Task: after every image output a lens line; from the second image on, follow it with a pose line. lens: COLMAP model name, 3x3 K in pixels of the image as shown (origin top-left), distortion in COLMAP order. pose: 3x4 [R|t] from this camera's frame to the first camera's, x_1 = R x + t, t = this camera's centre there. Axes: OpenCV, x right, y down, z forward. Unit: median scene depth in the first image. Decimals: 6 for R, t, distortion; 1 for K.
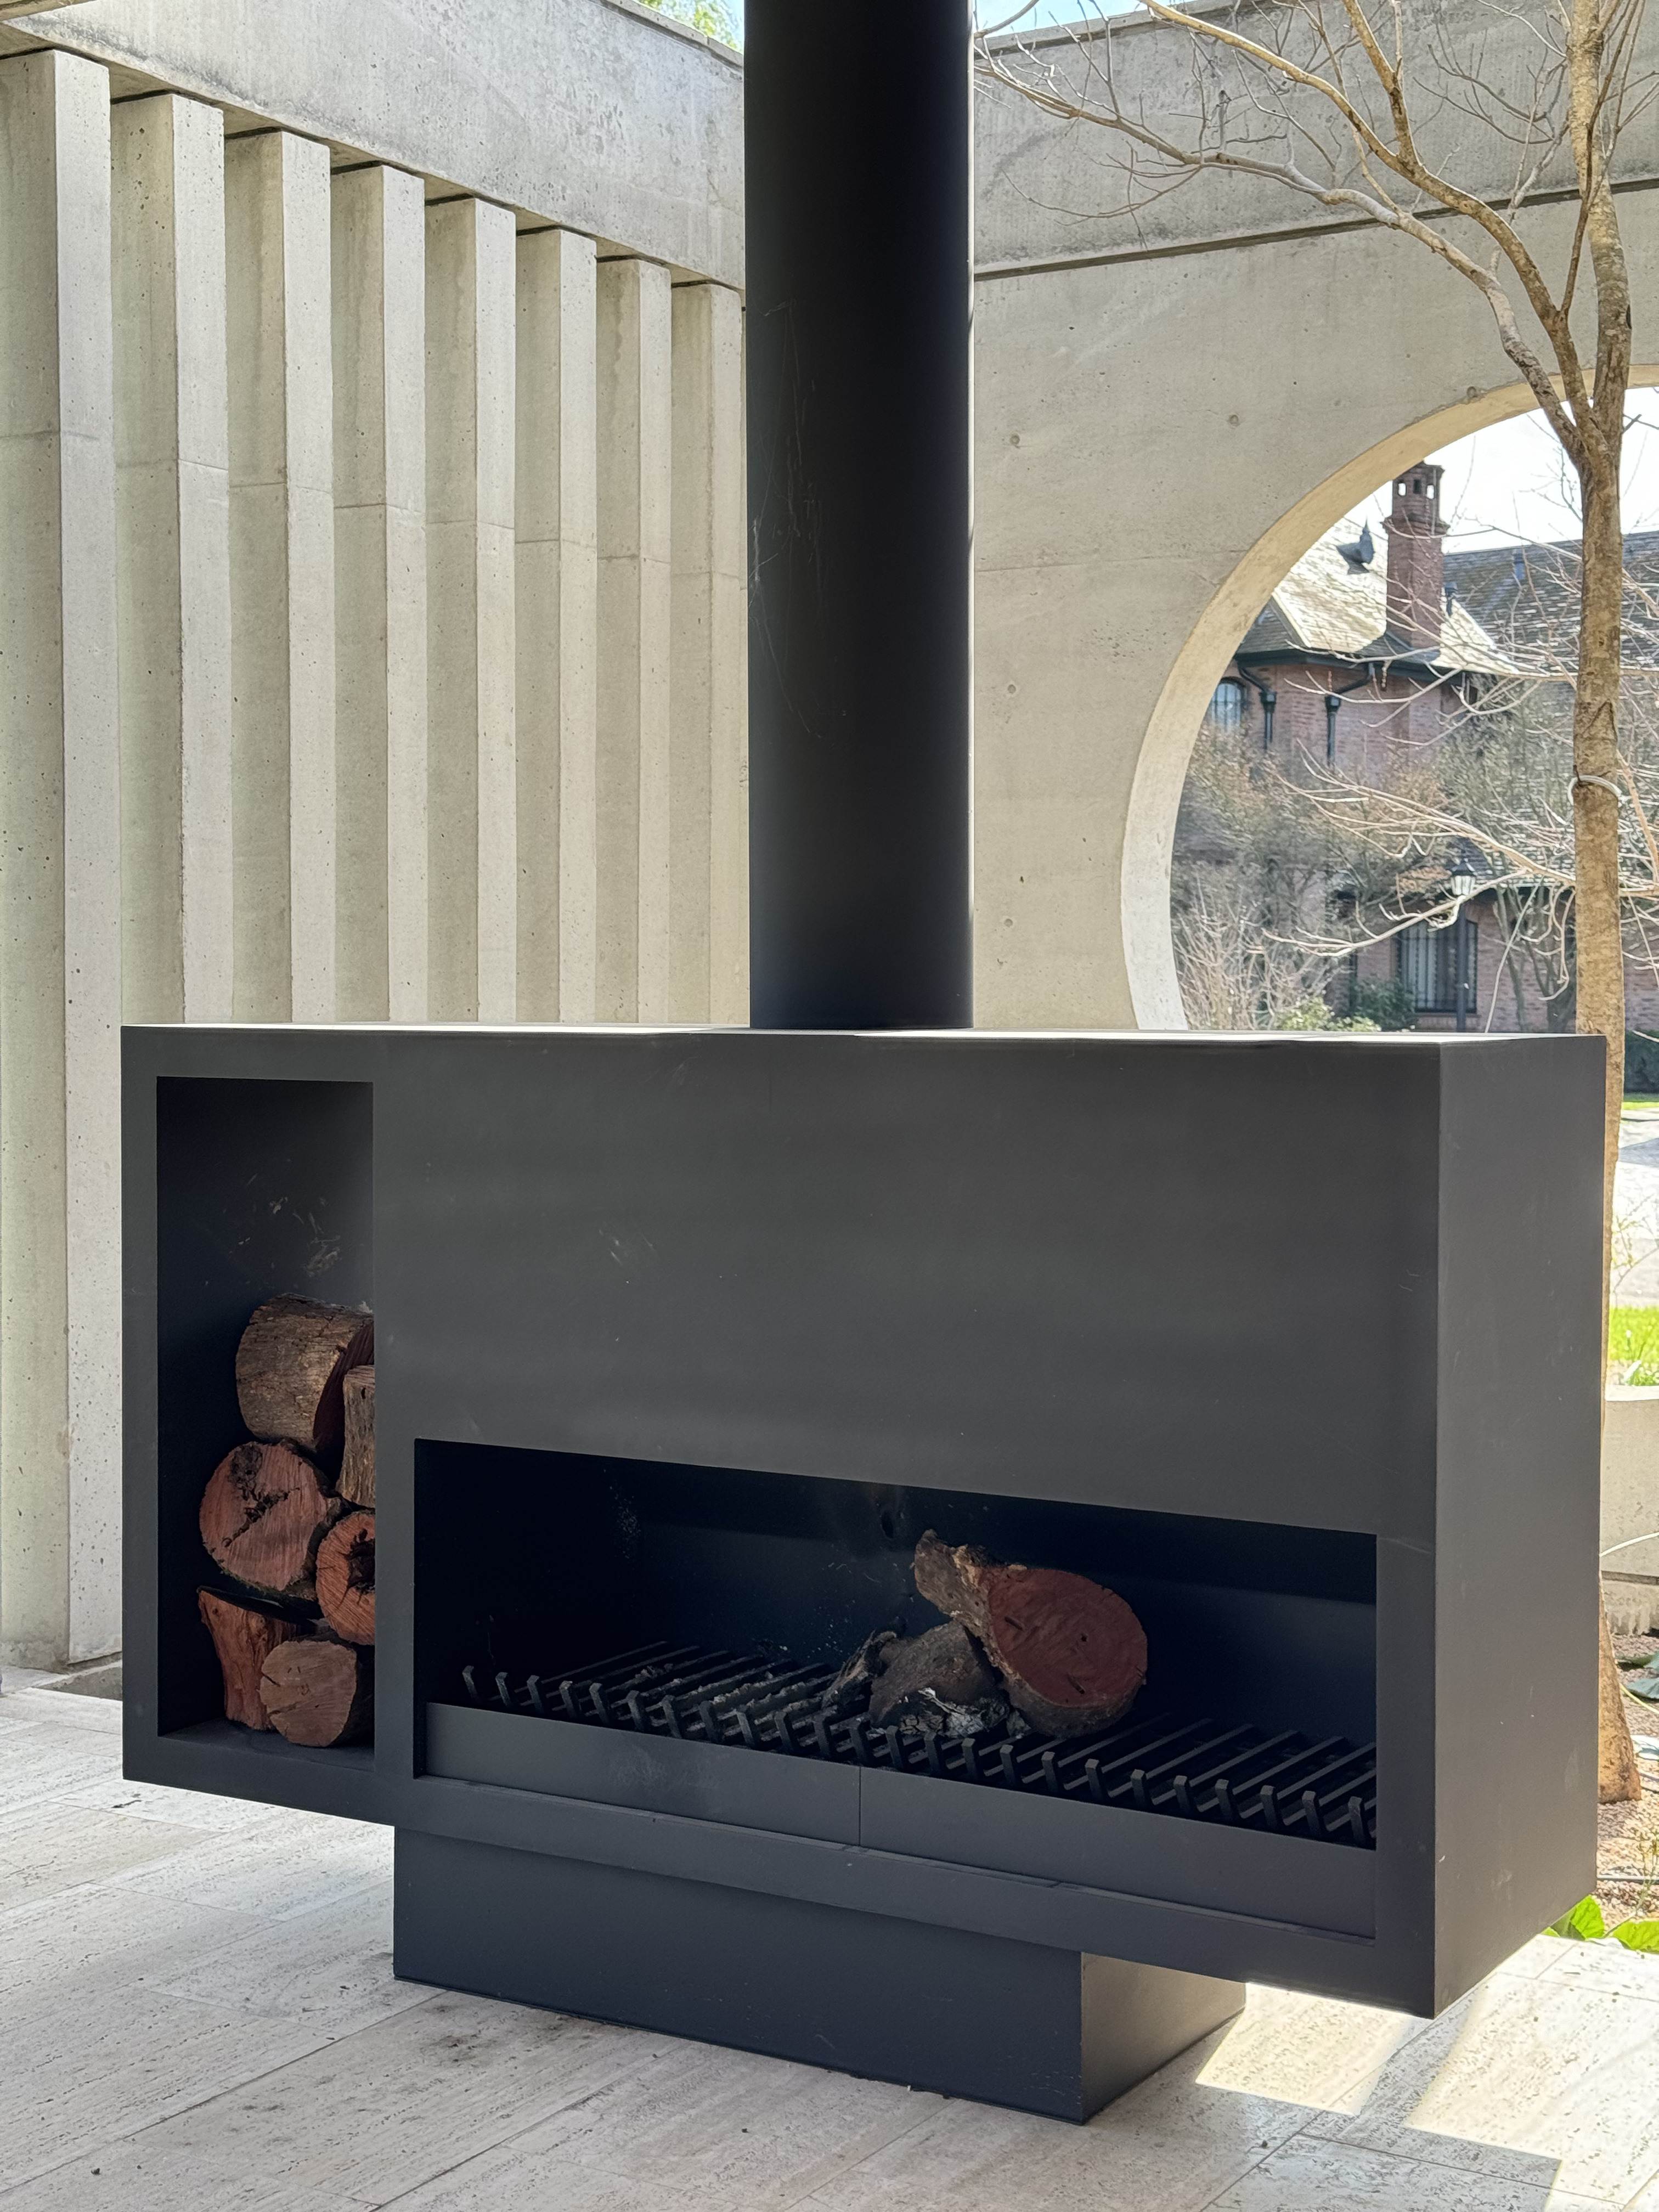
lens RADIAL K [[3038.4, 0, 829.4], [0, 3038.4, 1142.0], [0, 0, 1]] dist [0.206230, -0.452181]
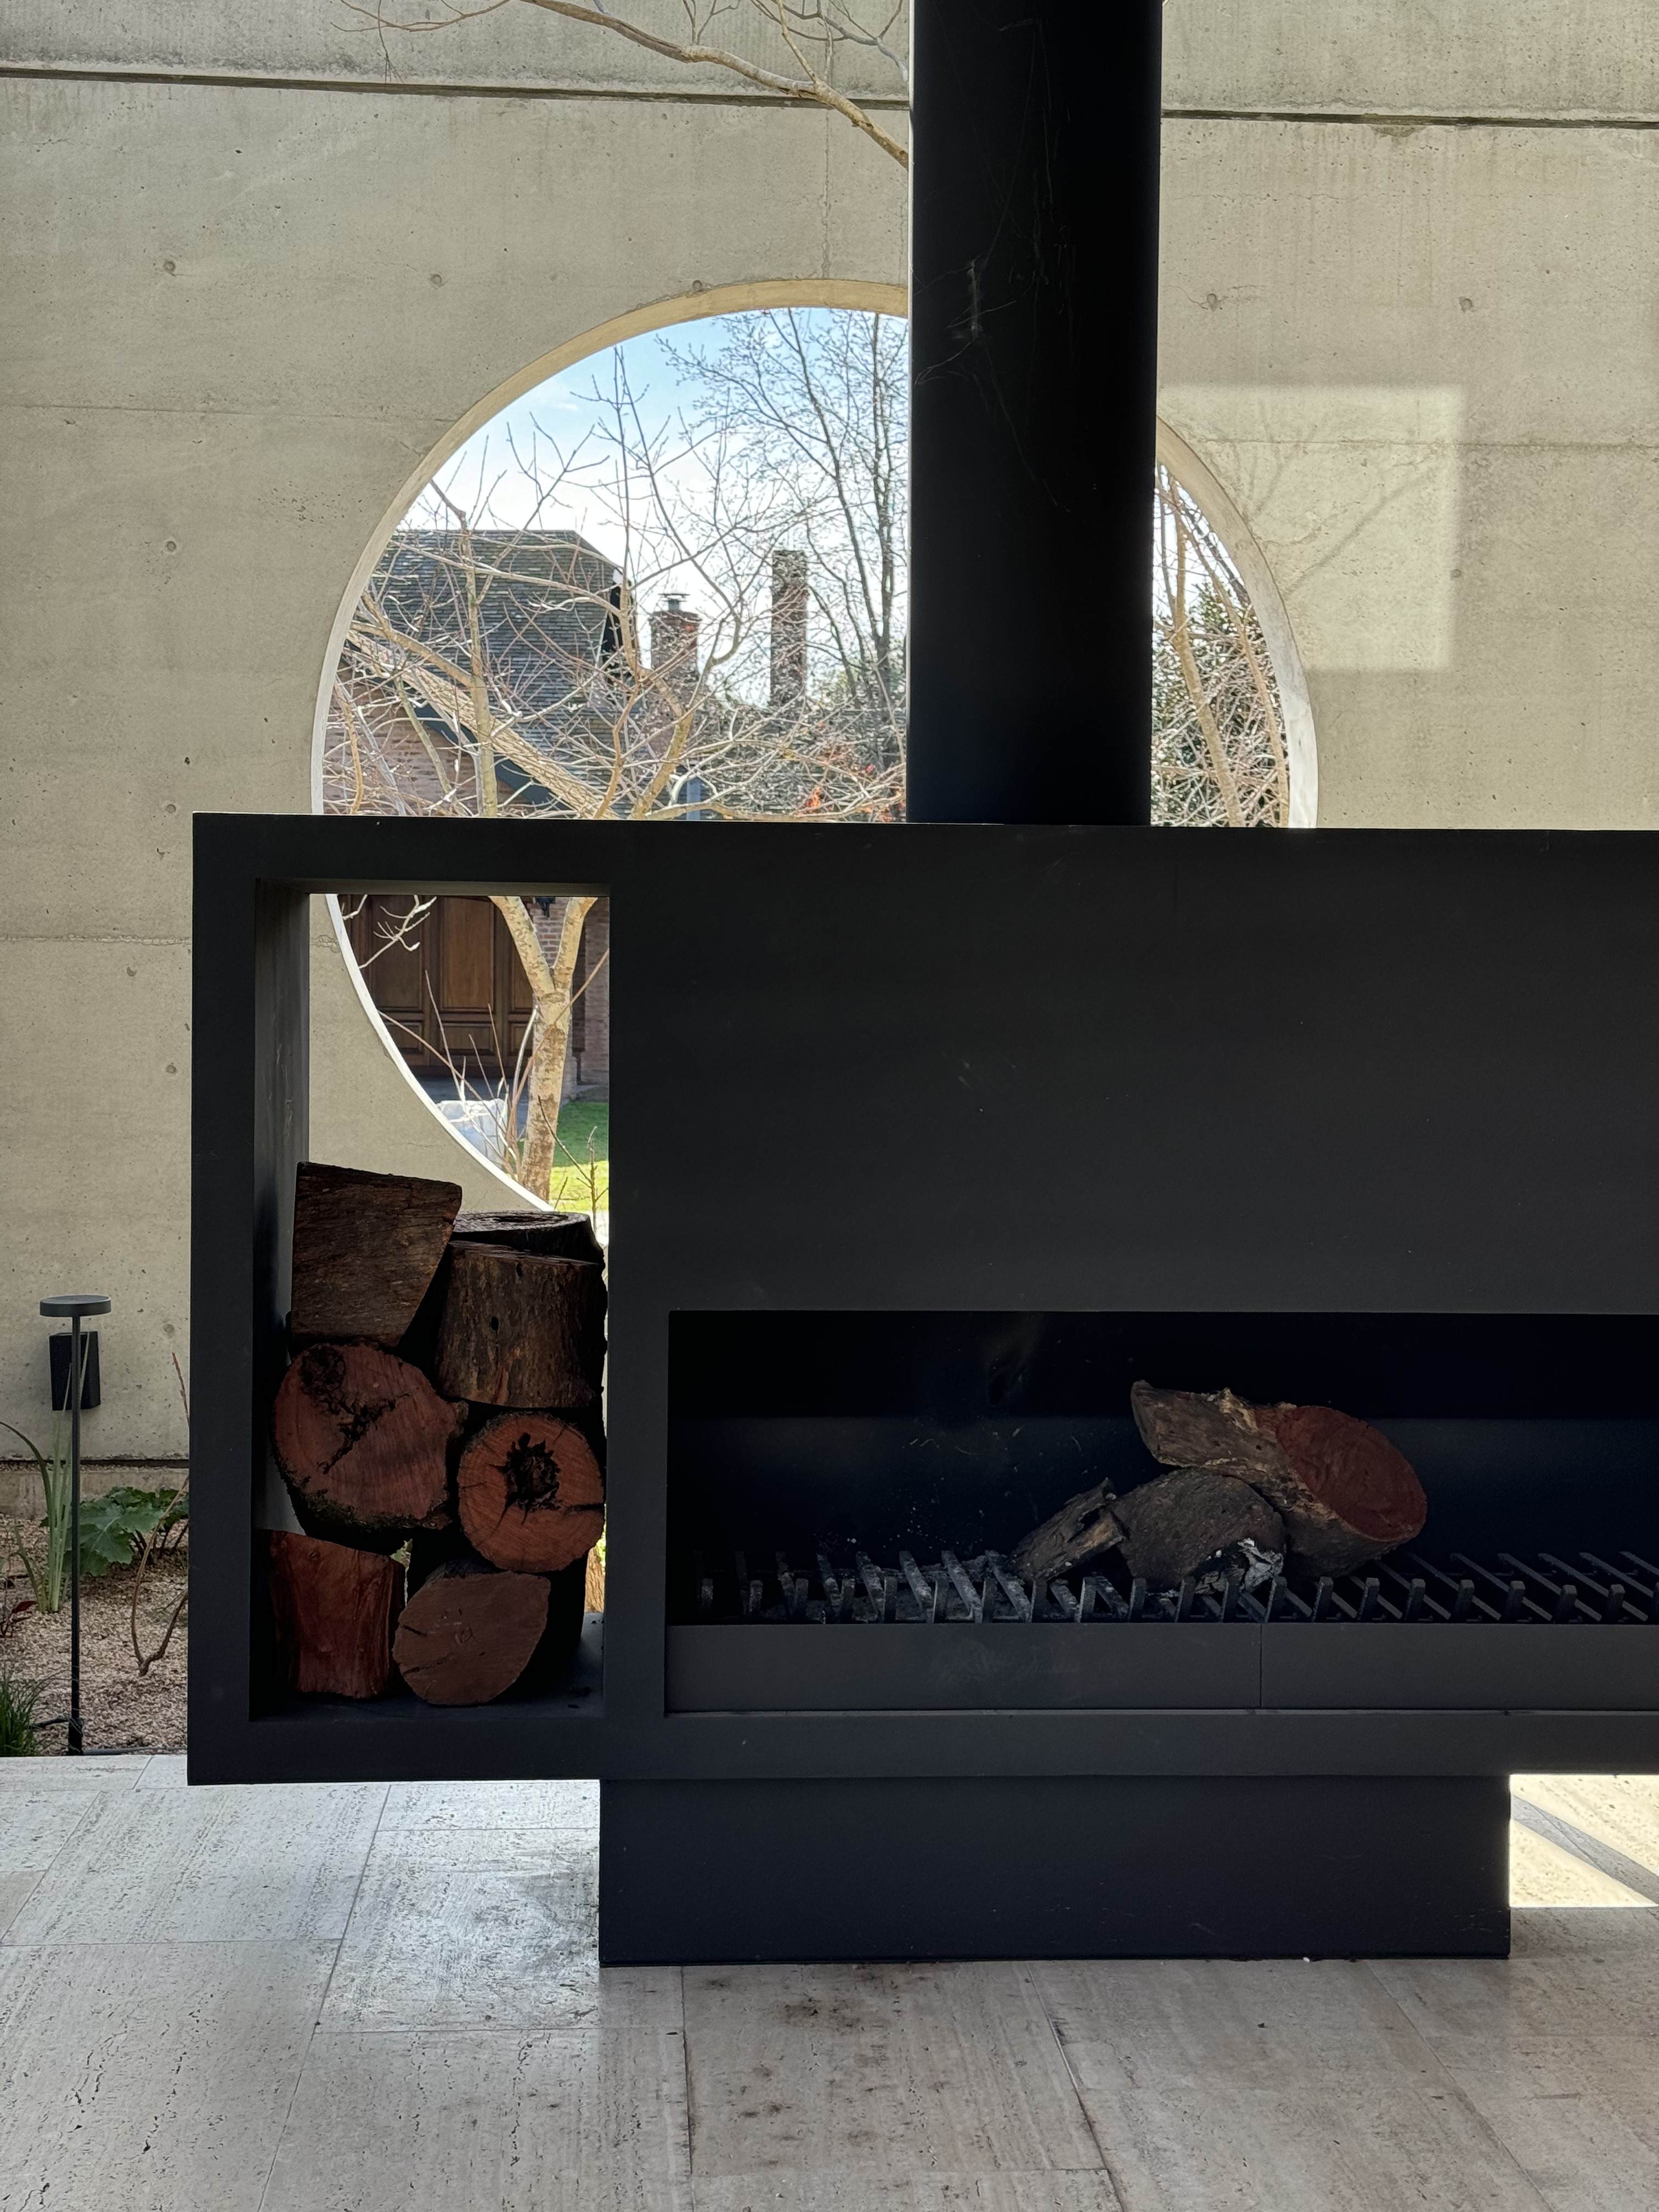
lens RADIAL K [[3038.4, 0, 829.4], [0, 3038.4, 1142.0], [0, 0, 1]] dist [0.206230, -0.452181]
pose [[0.822255, -0.021968, 0.568695, -0.542417], [0.021943, 0.999735, 0.006891, 0.043559], [-0.568695, 0.006813, 0.822520, 0.274014]]
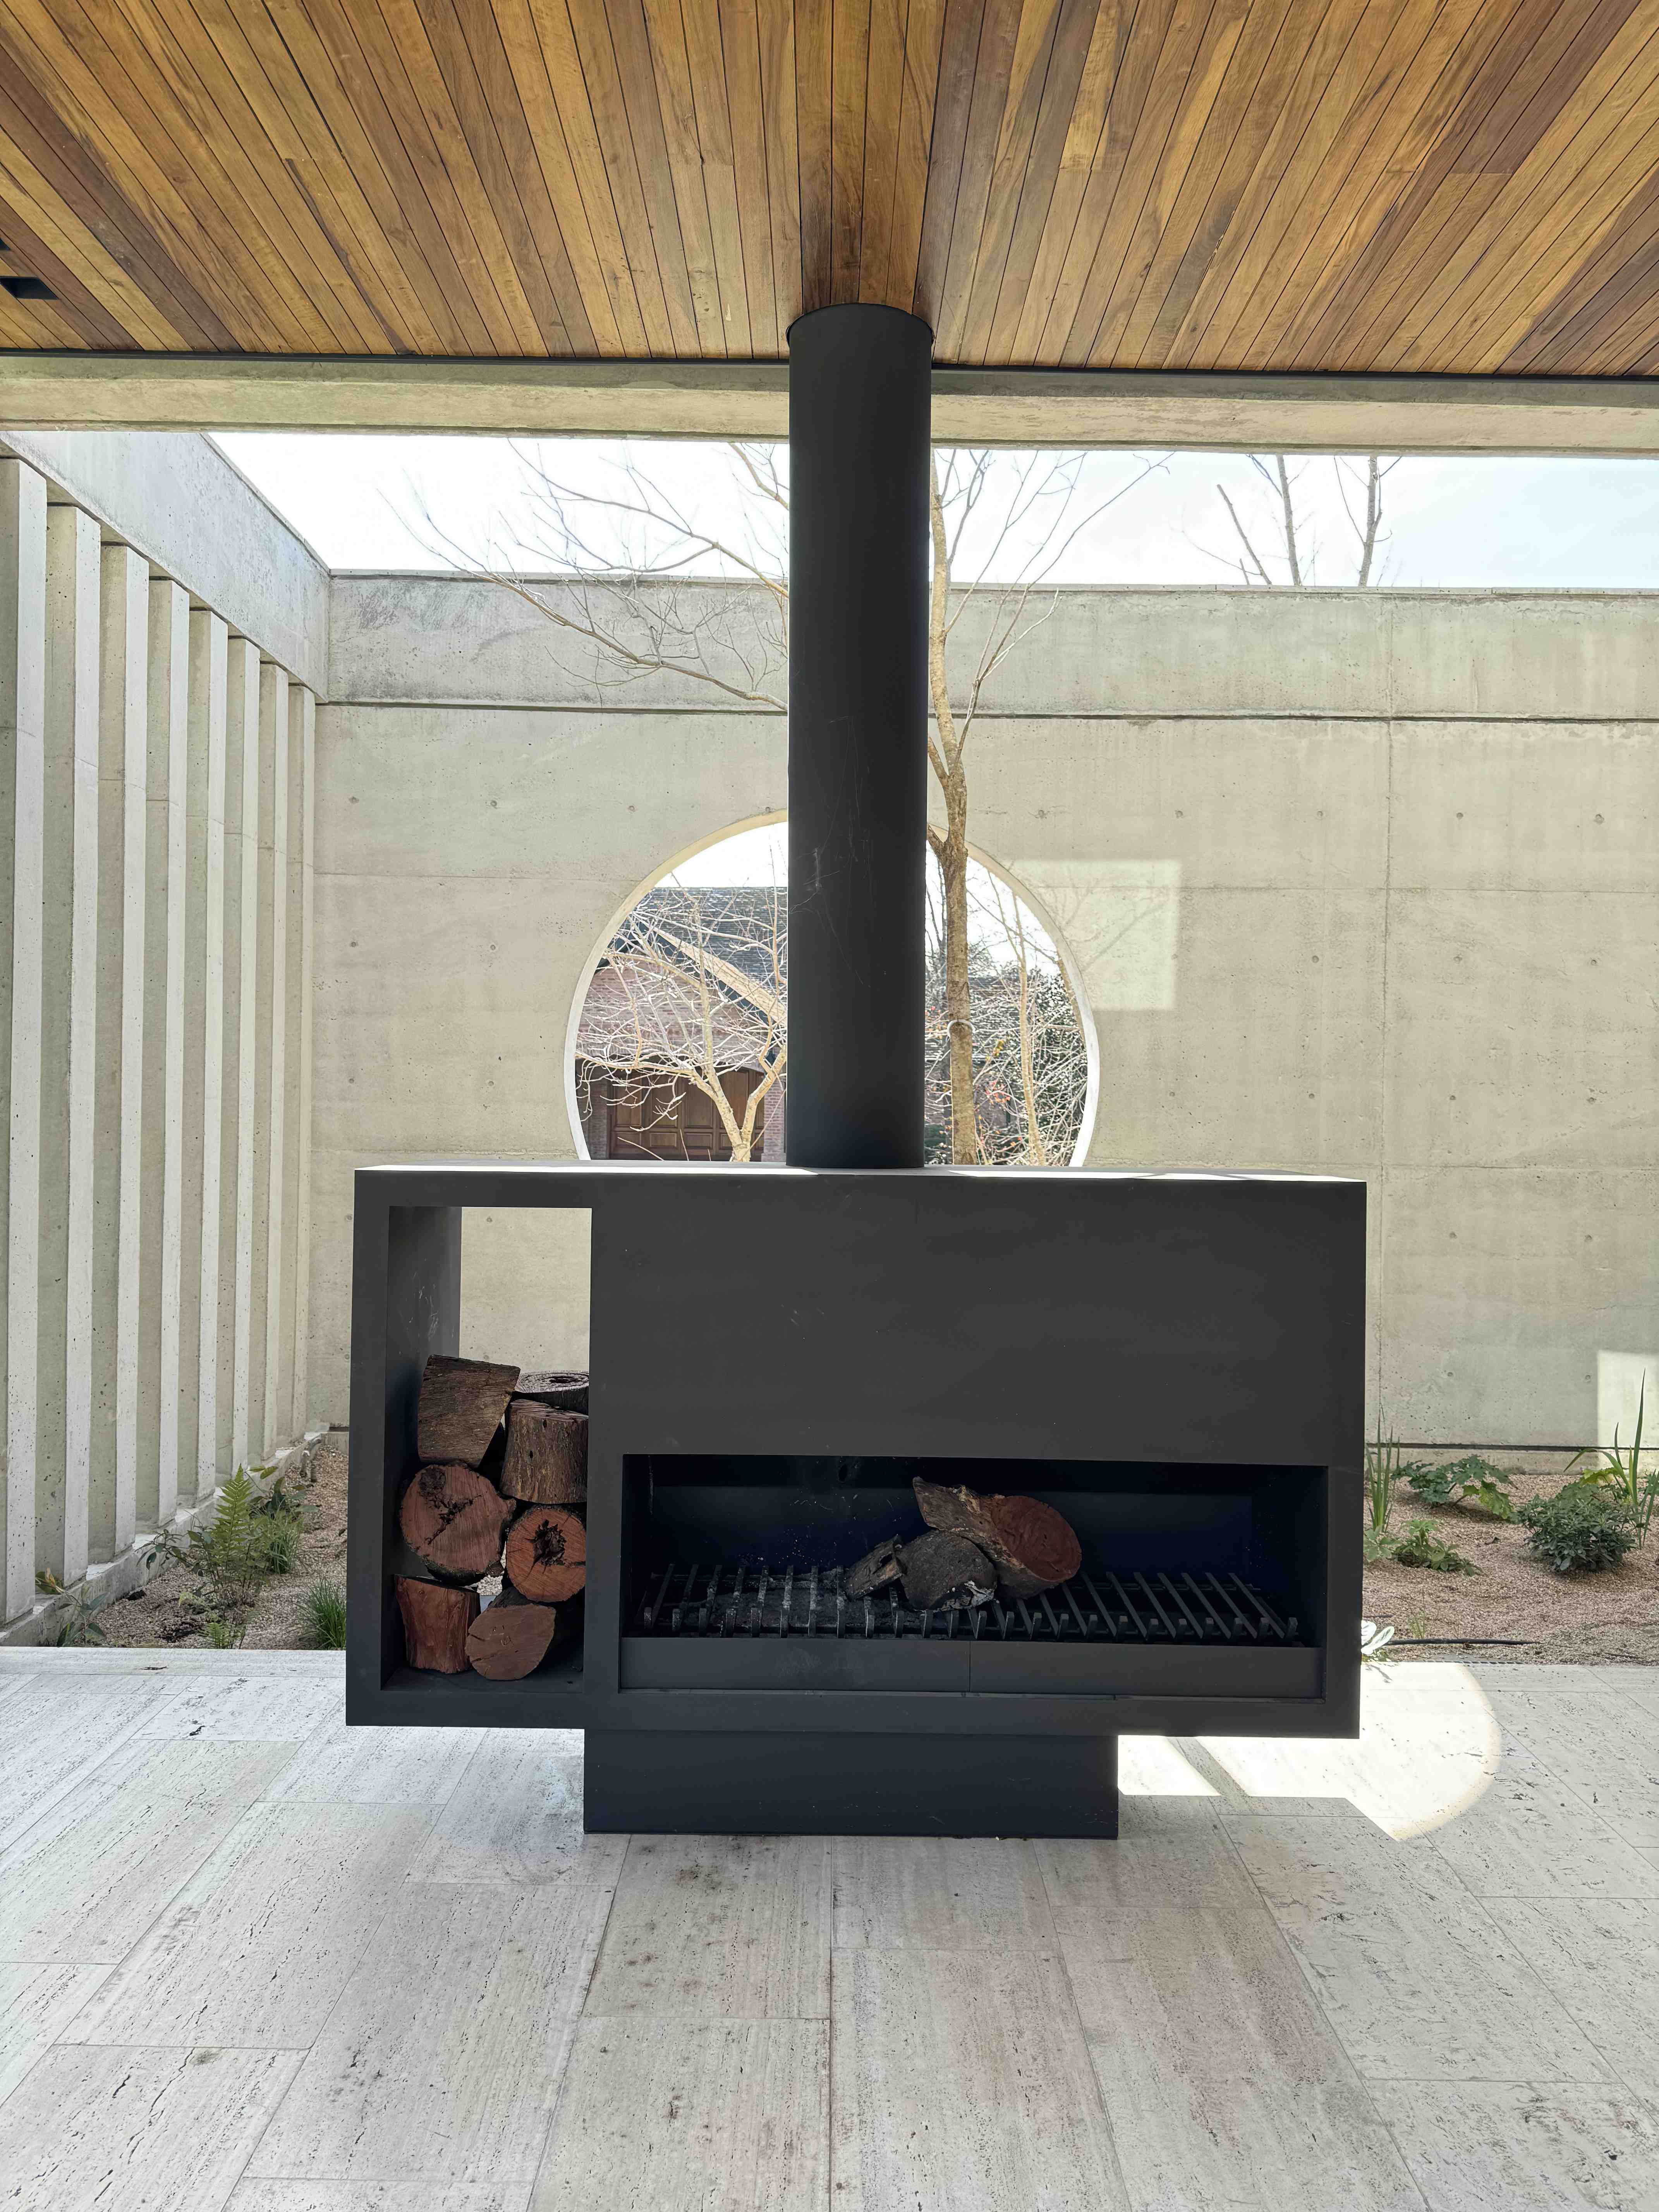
lens RADIAL K [[1528.8, 0, 828.0], [0, 1528.8, 1139.9], [0, 0, 1]] dist [0.142940, -0.264243]
pose [[0.858726, -0.003113, 0.512425, -0.403264], [0.017254, 0.999590, -0.022841, -0.032013], [-0.512144, 0.028456, 0.858428, 0.302514]]
